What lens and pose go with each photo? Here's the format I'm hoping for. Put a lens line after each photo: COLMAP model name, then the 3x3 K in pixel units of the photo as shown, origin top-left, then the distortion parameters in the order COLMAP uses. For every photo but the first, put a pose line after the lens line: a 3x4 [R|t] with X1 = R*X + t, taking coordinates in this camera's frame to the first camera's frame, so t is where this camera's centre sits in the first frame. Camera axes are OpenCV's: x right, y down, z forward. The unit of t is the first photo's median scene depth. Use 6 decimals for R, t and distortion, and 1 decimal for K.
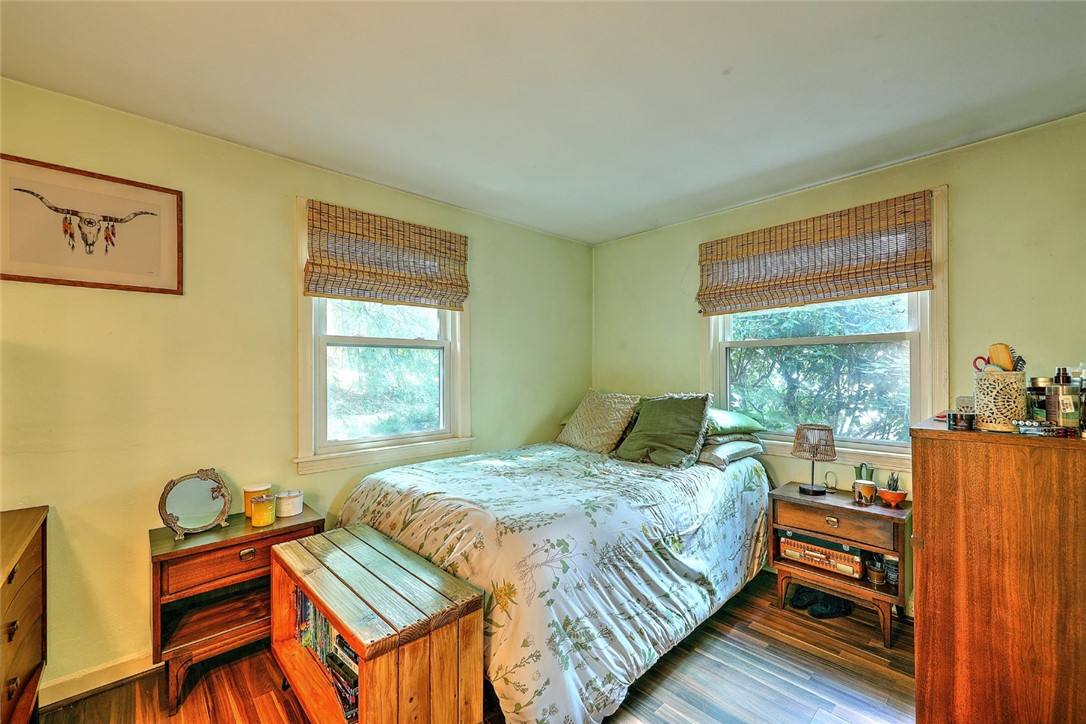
lens RADIAL K [[419.3, 0, 539.1], [0, 419.3, 363.9], [0, 0, 1]] dist [0.004325, 0.000303]
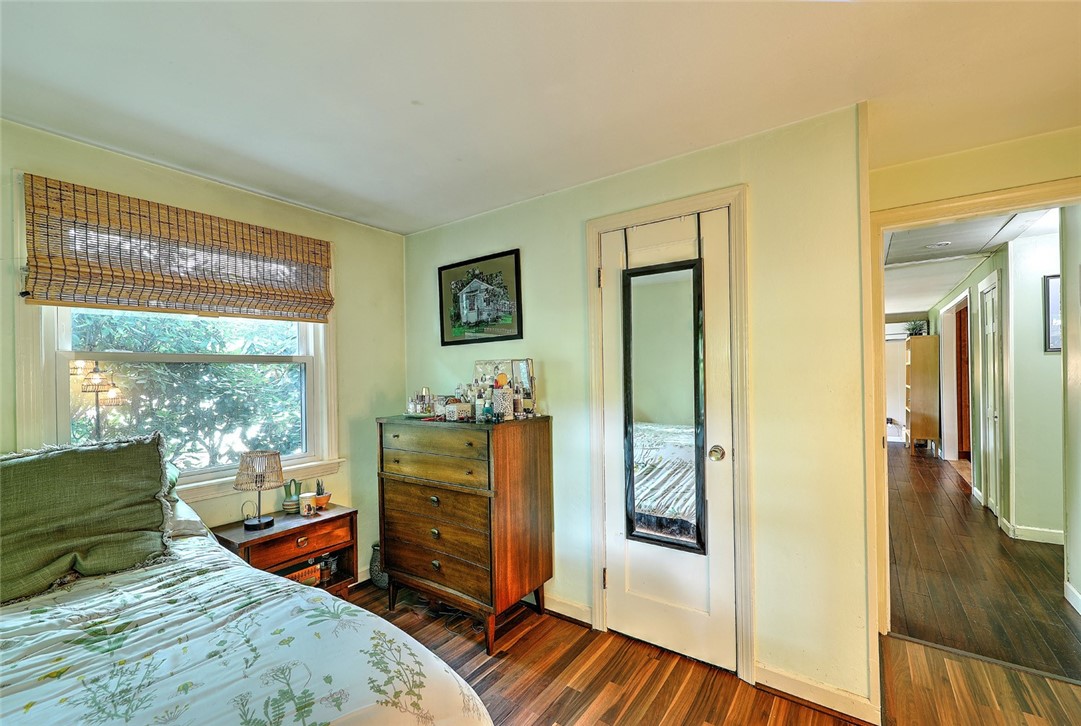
lens RADIAL K [[449.9, 0, 543.6], [0, 449.9, 371.1], [0, 0, 1]] dist [-0.002584, -0.000343]
pose [[-0.183872, 0.013019, 0.982864, -0.467745], [0.001663, 0.999915, -0.012933, -0.019589], [-0.982949, -0.000743, -0.183878, 0.619762]]
